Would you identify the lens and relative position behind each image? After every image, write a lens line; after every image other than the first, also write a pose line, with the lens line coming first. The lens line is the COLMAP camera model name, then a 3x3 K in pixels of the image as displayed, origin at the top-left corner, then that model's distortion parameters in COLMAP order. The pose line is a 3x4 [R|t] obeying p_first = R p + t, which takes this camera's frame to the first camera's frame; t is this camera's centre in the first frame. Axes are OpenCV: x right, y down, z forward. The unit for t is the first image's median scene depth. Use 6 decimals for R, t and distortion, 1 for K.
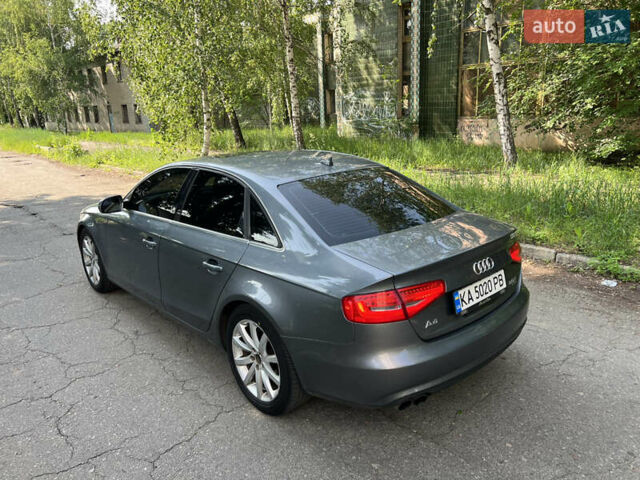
lens RADIAL K [[476.9, 0, 320.0], [0, 476.9, 240.0], [0, 0, 1]] dist [0.016321, -0.005984]
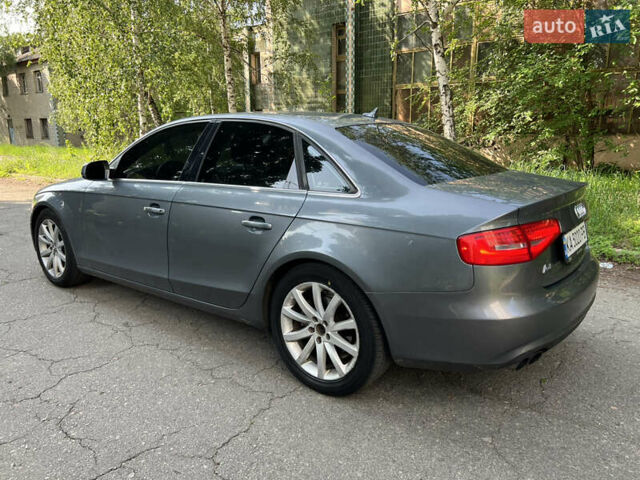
lens RADIAL K [[478.7, 0, 314.9], [0, 478.7, 242.4], [0, 0, 1]] dist [0.016597, -0.007335]
pose [[0.986511, -0.006923, 0.163548, -0.075875], [0.015324, 0.998623, -0.050163, 0.037974], [-0.162976, 0.051993, 0.985259, 0.045217]]
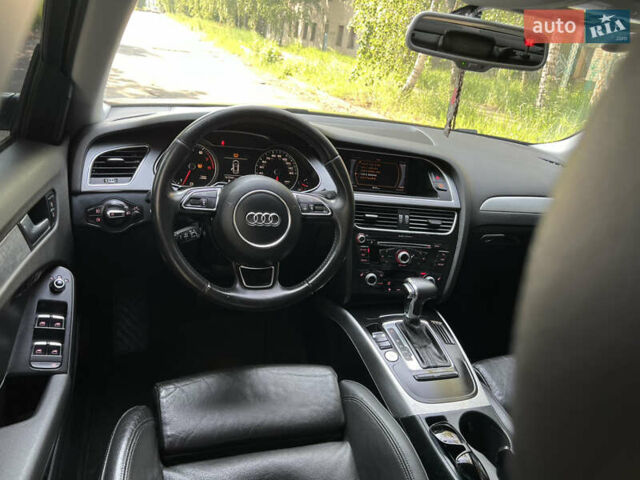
lens RADIAL K [[476.9, 0, 320.0], [0, 476.9, 240.0], [0, 0, 1]] dist [0.016321, -0.005984]
pose [[0.896720, 0.311425, -0.314496, -0.080557], [-0.278104, 0.949235, 0.147009, -0.035315], [0.344313, -0.044364, 0.937806, 0.337072]]
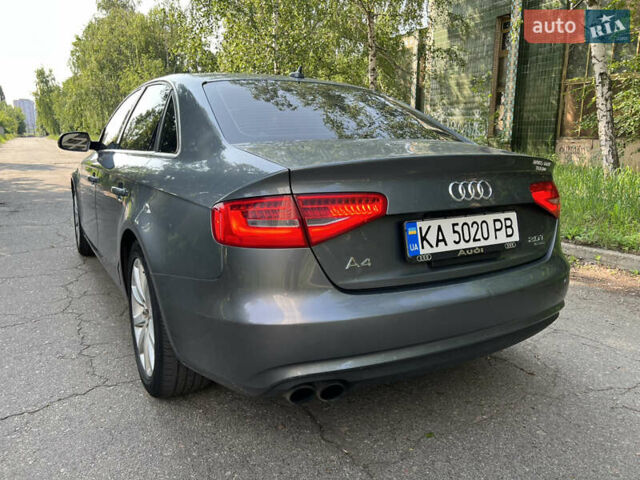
lens RADIAL K [[476.9, 0, 320.0], [0, 476.9, 240.0], [0, 0, 1]] dist [0.016321, -0.005984]
pose [[0.978480, 0.082074, -0.189316, 0.068359], [-0.093975, 0.994068, -0.054754, 0.041752], [0.183699, 0.071366, 0.980388, 0.092398]]
